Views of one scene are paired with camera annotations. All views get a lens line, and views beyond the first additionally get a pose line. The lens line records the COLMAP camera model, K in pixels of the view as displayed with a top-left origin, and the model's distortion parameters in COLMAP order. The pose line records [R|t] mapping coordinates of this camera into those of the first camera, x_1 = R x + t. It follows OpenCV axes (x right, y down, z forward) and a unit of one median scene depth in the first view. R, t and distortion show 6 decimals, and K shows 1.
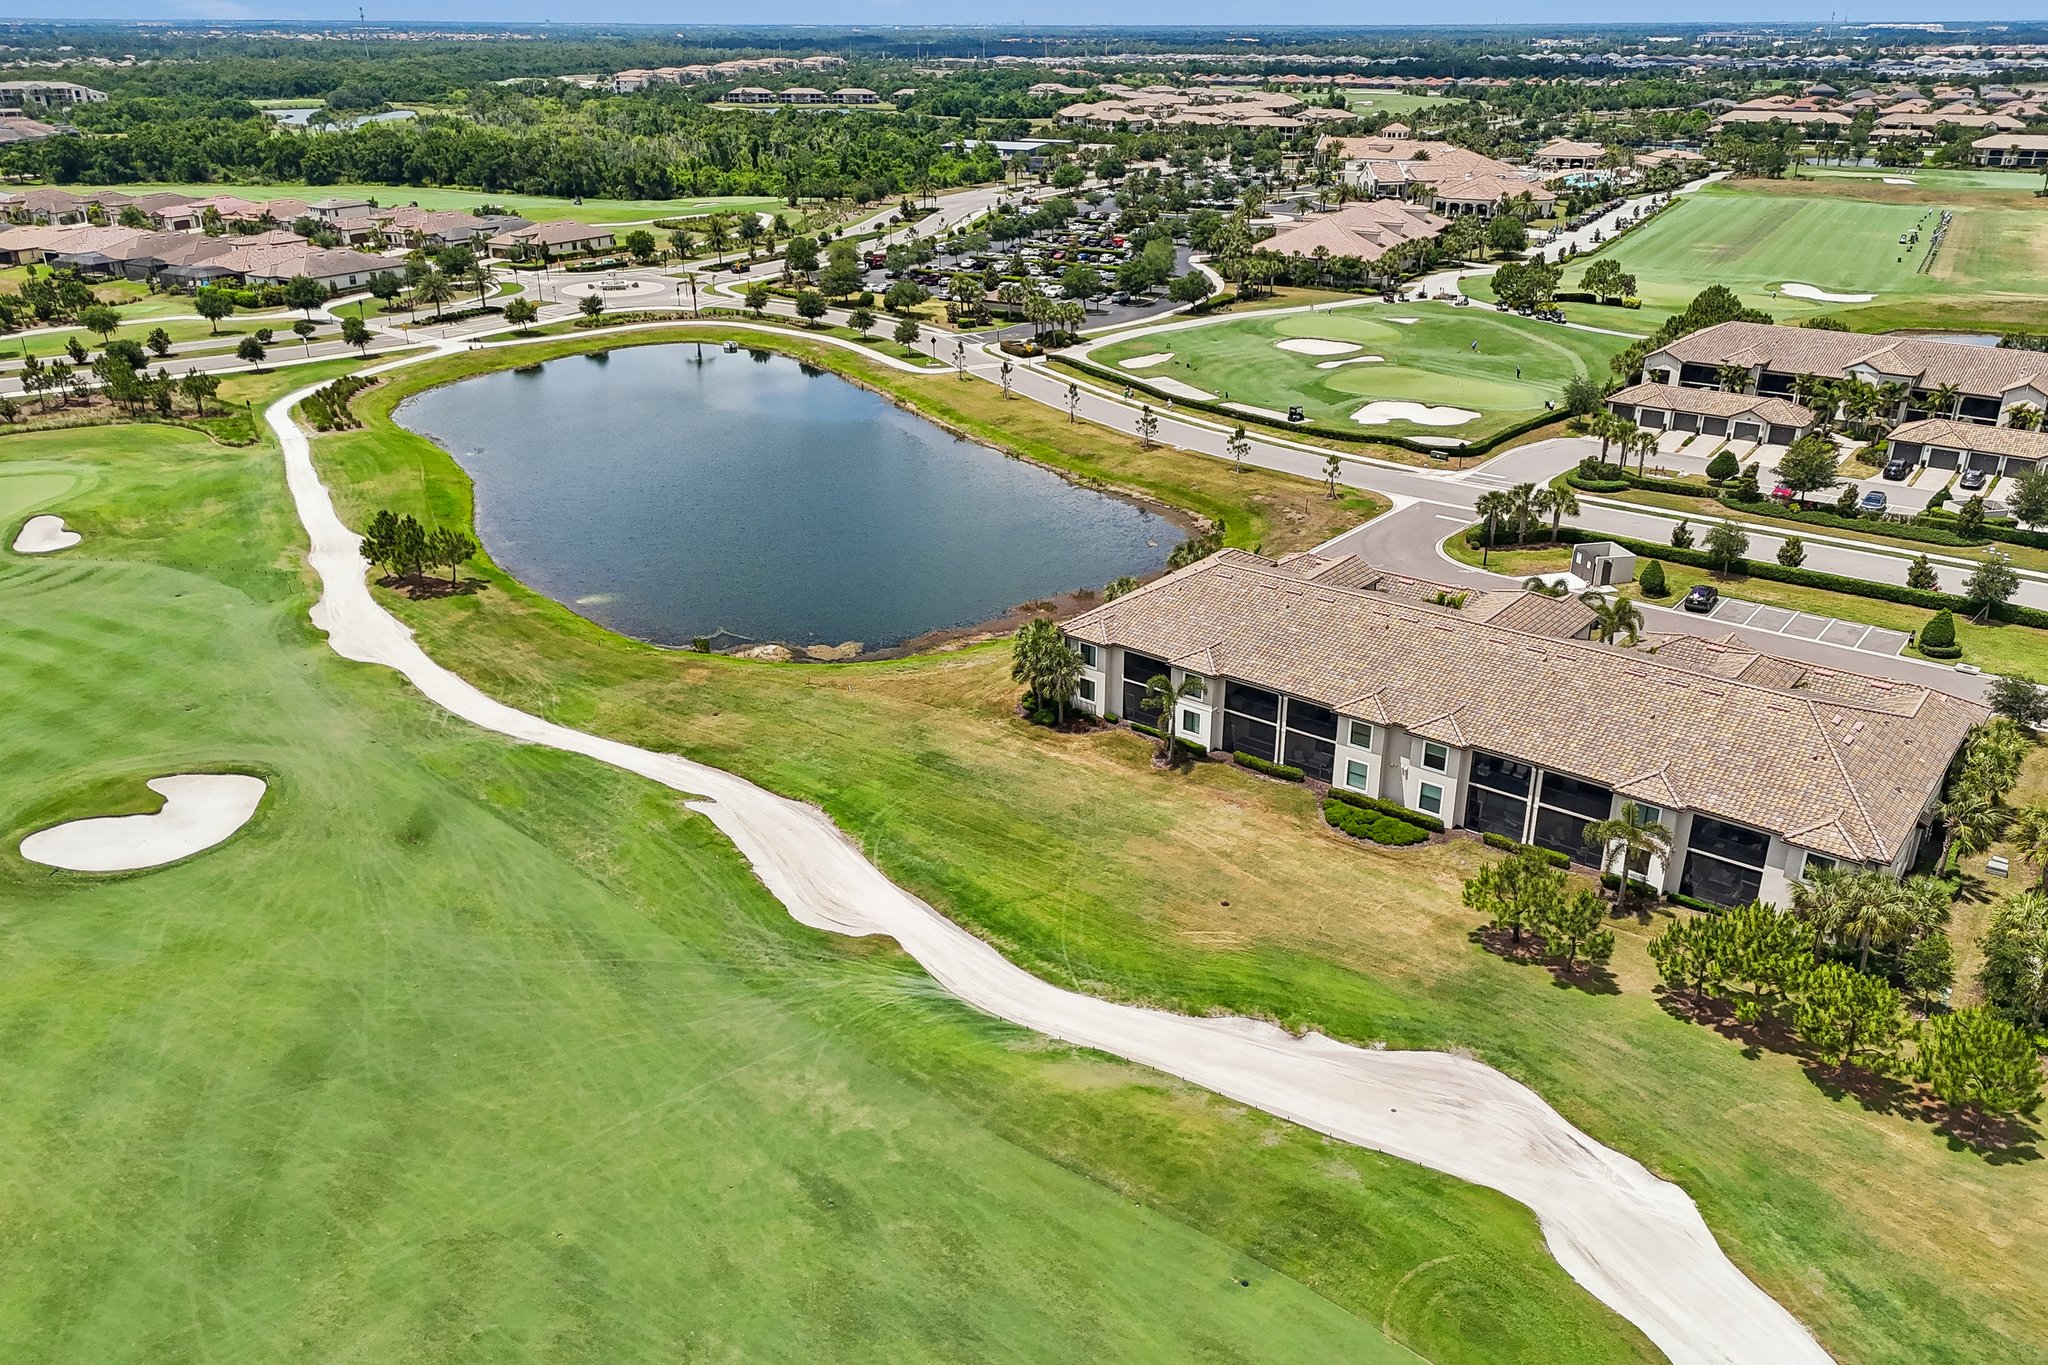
lens RADIAL K [[1535.0, 0, 1026.4], [0, 1535.0, 637.4], [0, 0, 1]] dist [0.074547, -0.063033]
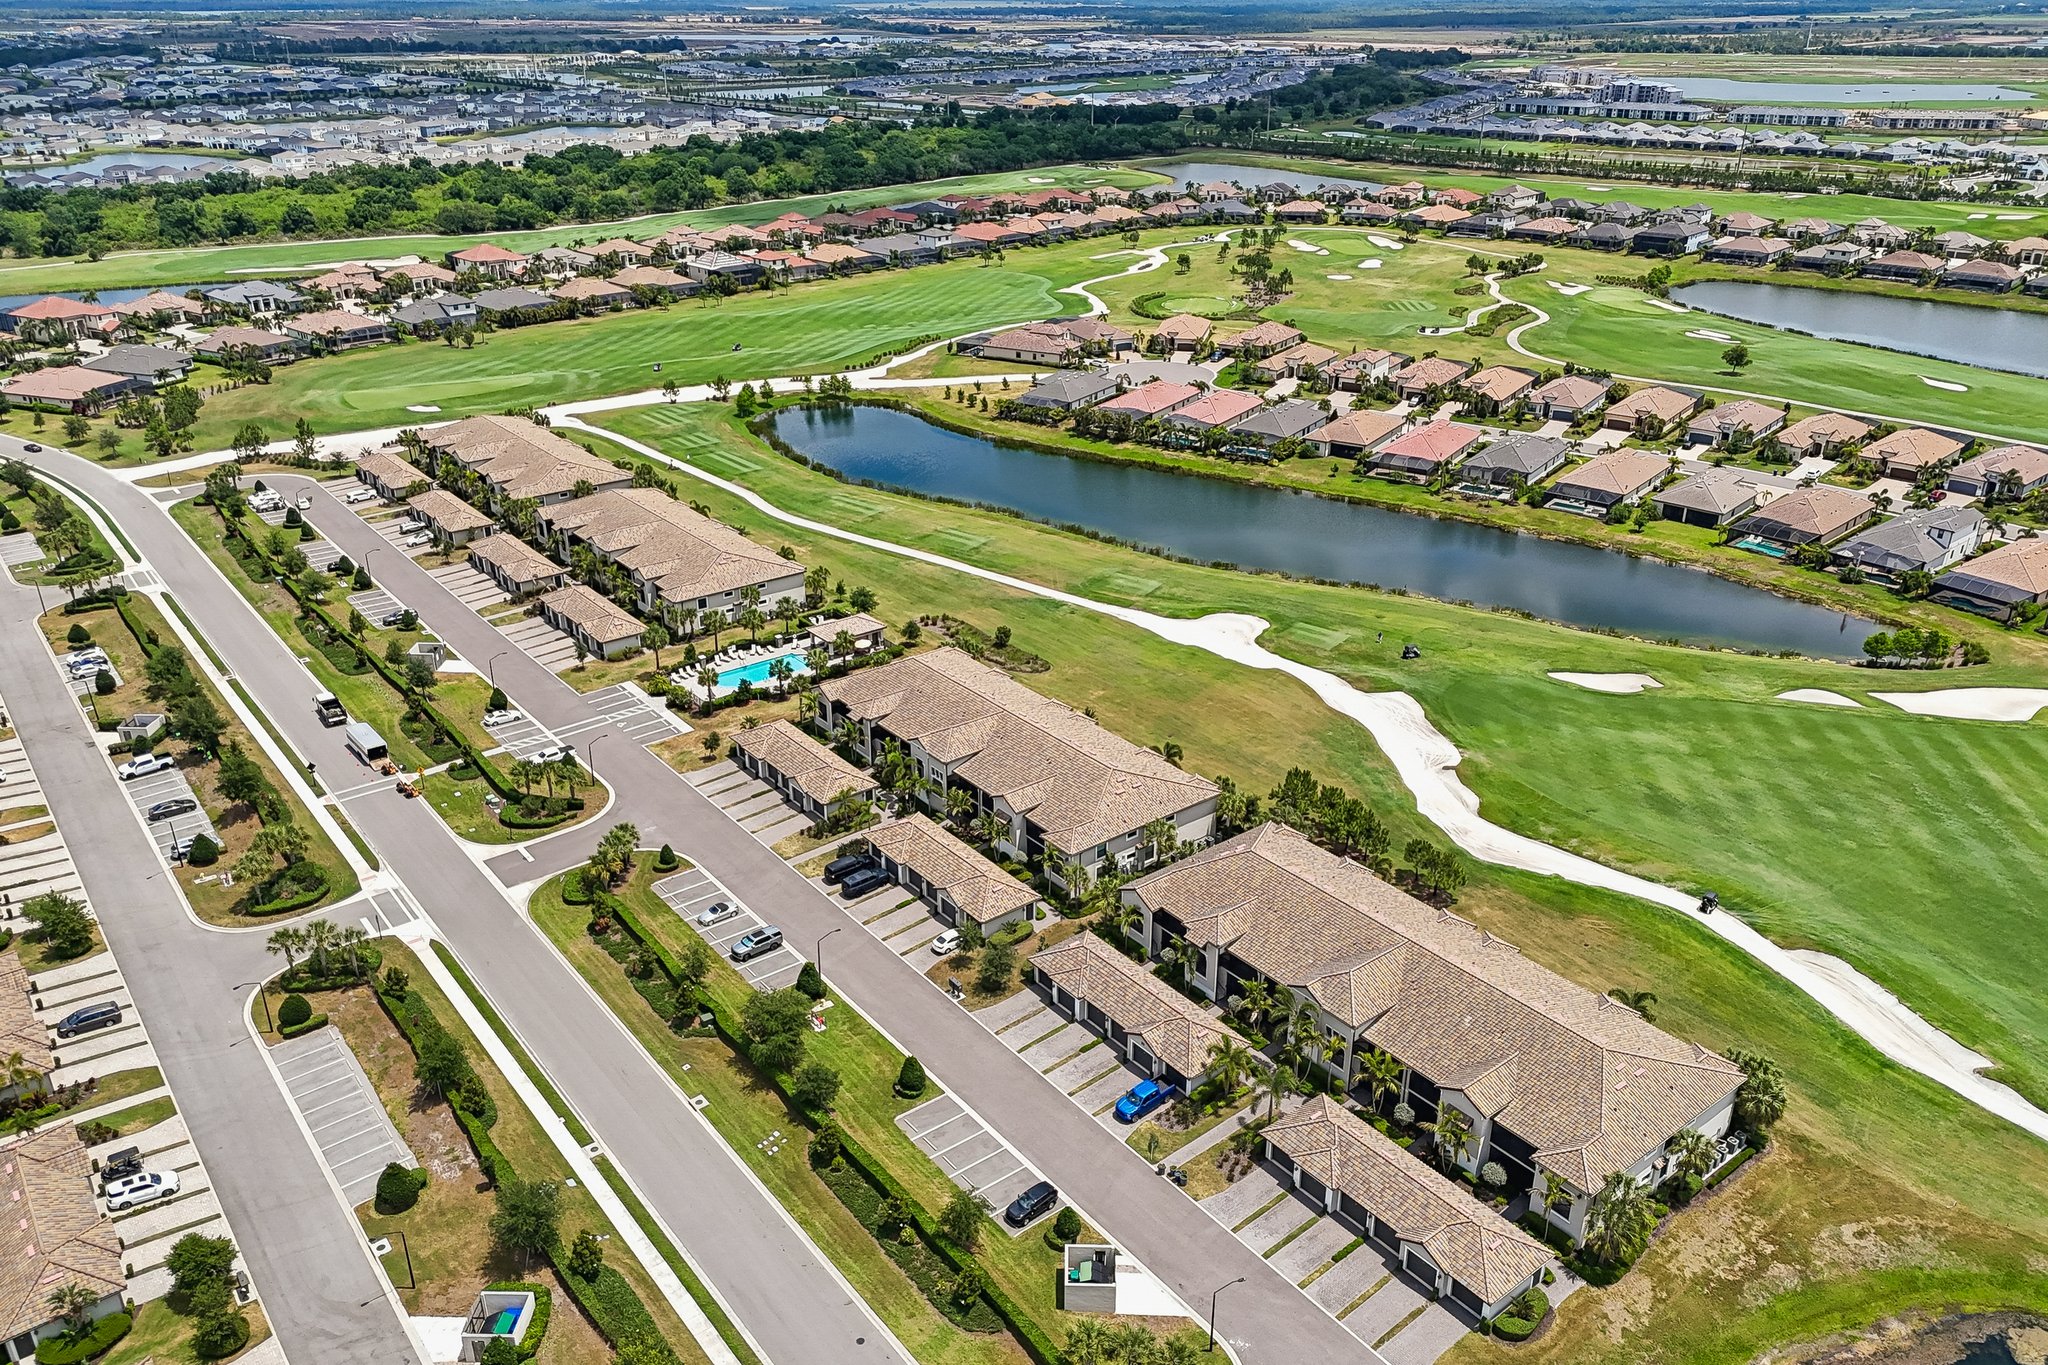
lens RADIAL K [[1509.6, 0, 1019.8], [0, 1509.6, 682.6], [0, 0, 1]] dist [0.067382, -0.063094]
pose [[-0.974705, -0.091932, 0.203713, 0.153467], [0.082962, 0.697533, 0.711734, -0.471435], [-0.207527, 0.710631, -0.672262, 0.738536]]
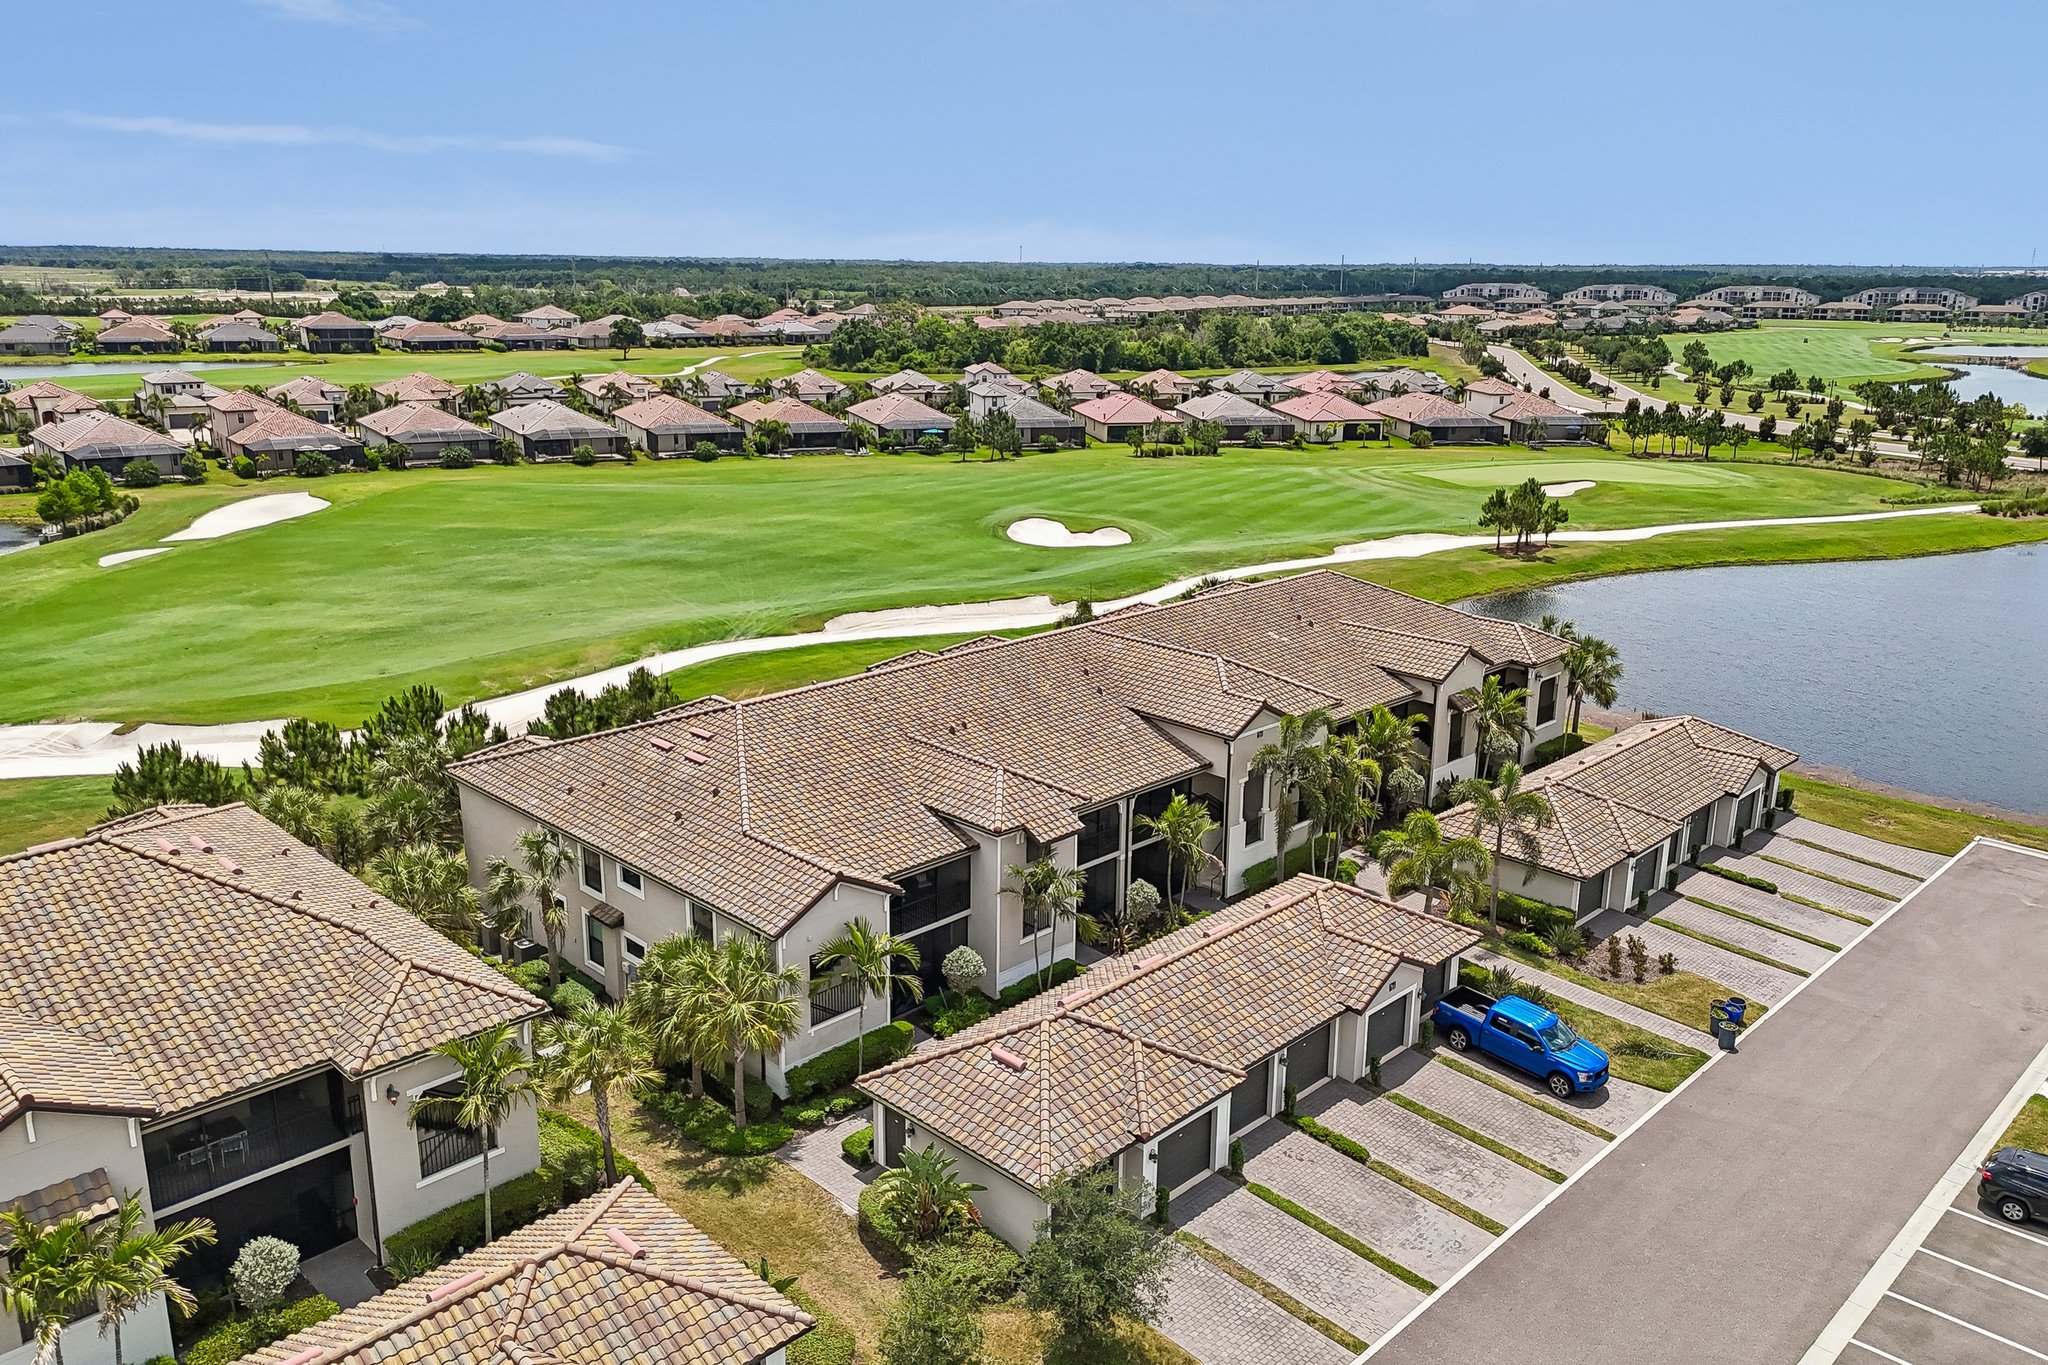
lens RADIAL K [[1535.0, 0, 1026.4], [0, 1535.0, 637.4], [0, 0, 1]] dist [0.074547, -0.063033]
pose [[-0.103249, 0.238253, -0.965699, 0.402339], [-0.376037, 0.889481, 0.259653, -0.073229], [0.920834, 0.389948, -0.002246, 0.396900]]
